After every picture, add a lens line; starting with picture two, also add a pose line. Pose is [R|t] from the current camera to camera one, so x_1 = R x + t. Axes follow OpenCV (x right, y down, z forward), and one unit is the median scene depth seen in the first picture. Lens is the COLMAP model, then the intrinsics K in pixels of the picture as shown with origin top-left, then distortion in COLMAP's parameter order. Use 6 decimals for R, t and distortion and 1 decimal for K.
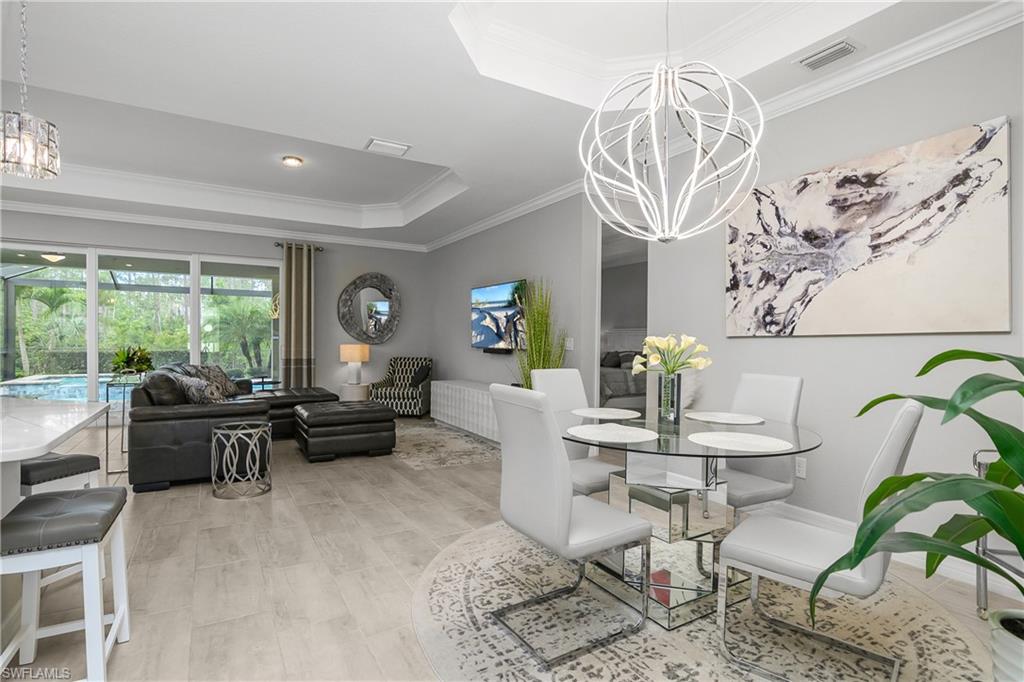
lens RADIAL K [[510.4, 0, 486.6], [0, 510.4, 343.0], [0, 0, 1]] dist [-0.024942, 0.005717]
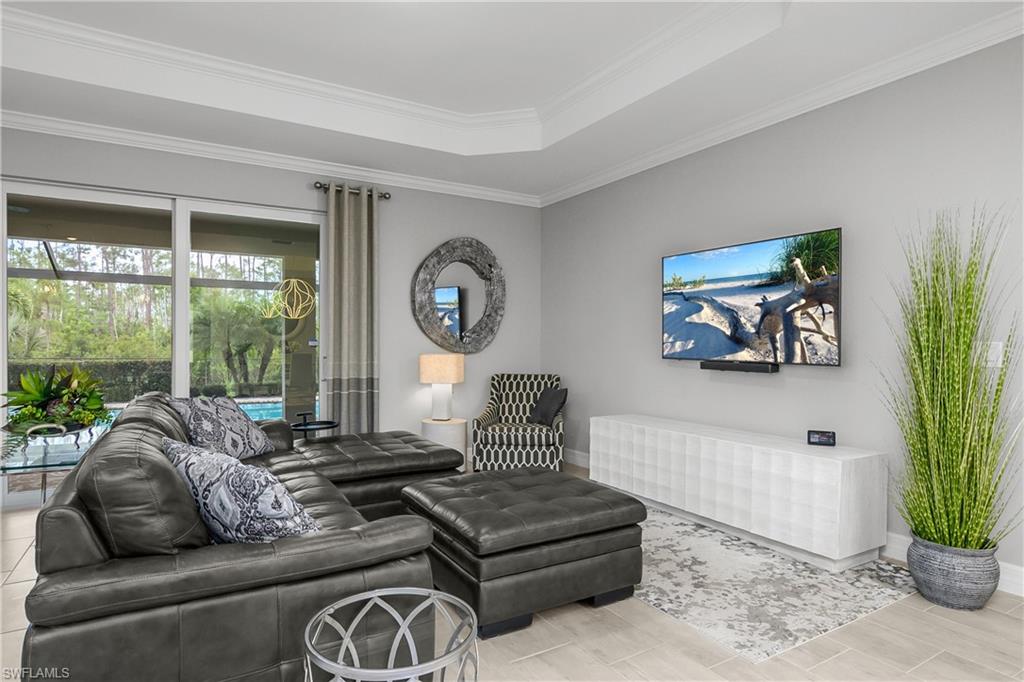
lens RADIAL K [[583.8, 0, 489.8], [0, 583.8, 352.4], [0, 0, 1]] dist [-0.018159, -0.000335]
pose [[0.999996, -0.002925, 0.000412, -0.294153], [0.002922, 0.999979, 0.005824, -0.005371], [-0.000429, -0.005823, 0.999983, 0.445810]]
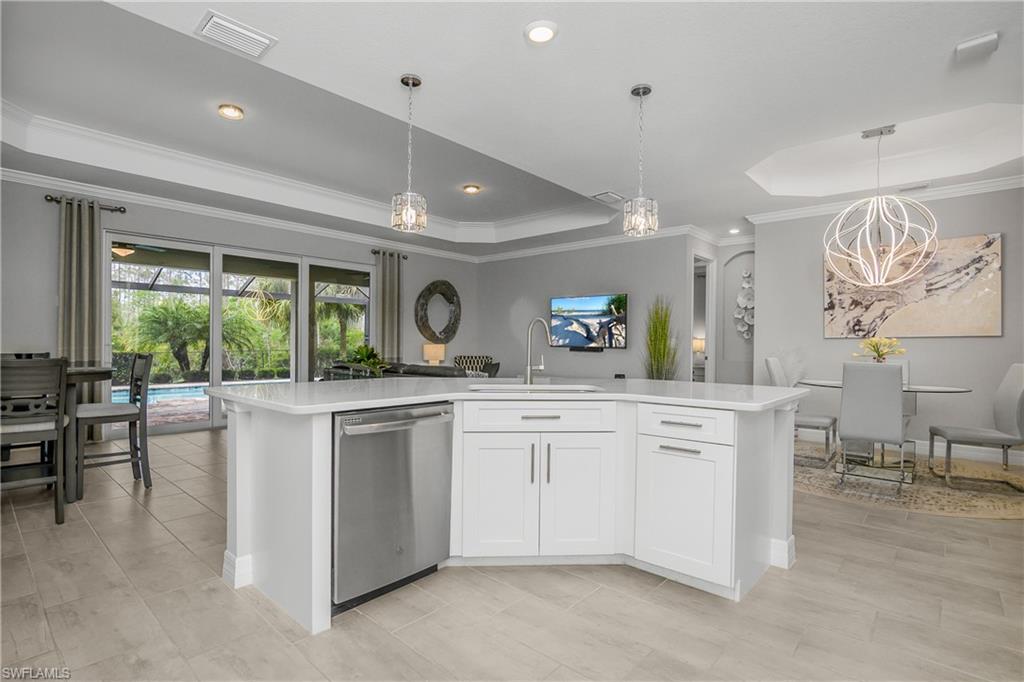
lens RADIAL K [[510.4, 0, 505.8], [0, 510.4, 340.0], [0, 0, 1]] dist [-0.024942, 0.005717]
pose [[0.946072, 0.003860, 0.323934, -0.686094], [0.000938, 0.999892, -0.014654, 0.010071], [-0.323956, 0.014168, 0.945966, -0.133309]]
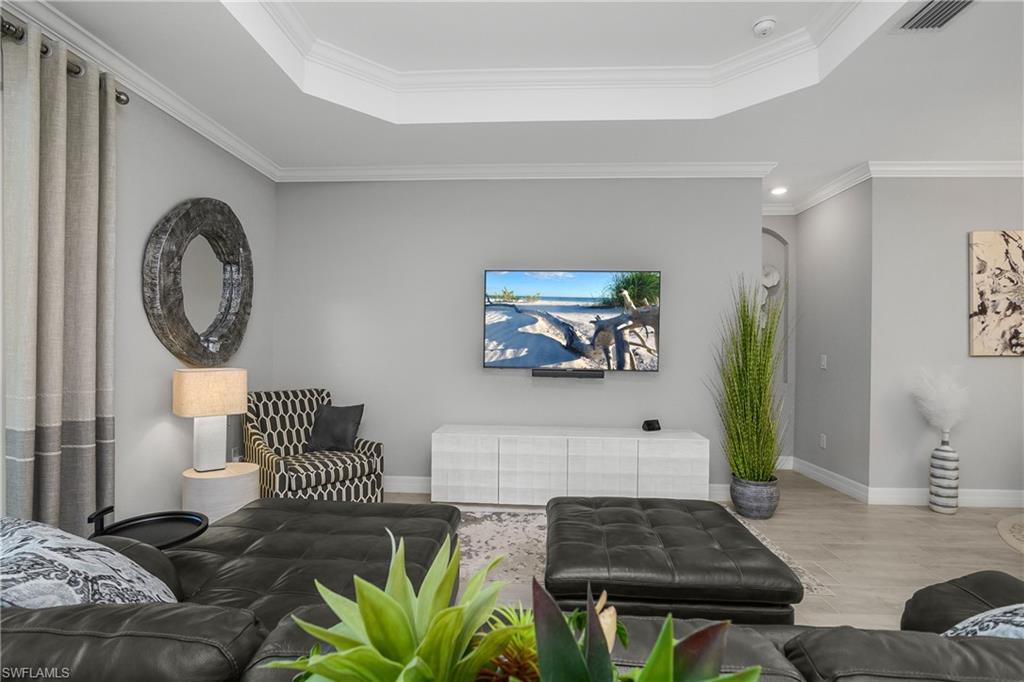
lens RADIAL K [[510.4, 0, 514.8], [0, 510.4, 339.9], [0, 0, 1]] dist [-0.024942, 0.005717]
pose [[0.534685, 0.008742, 0.845006, -0.682417], [0.000339, 0.999944, -0.010559, -0.024575], [-0.845052, 0.005933, 0.534652, 0.855692]]
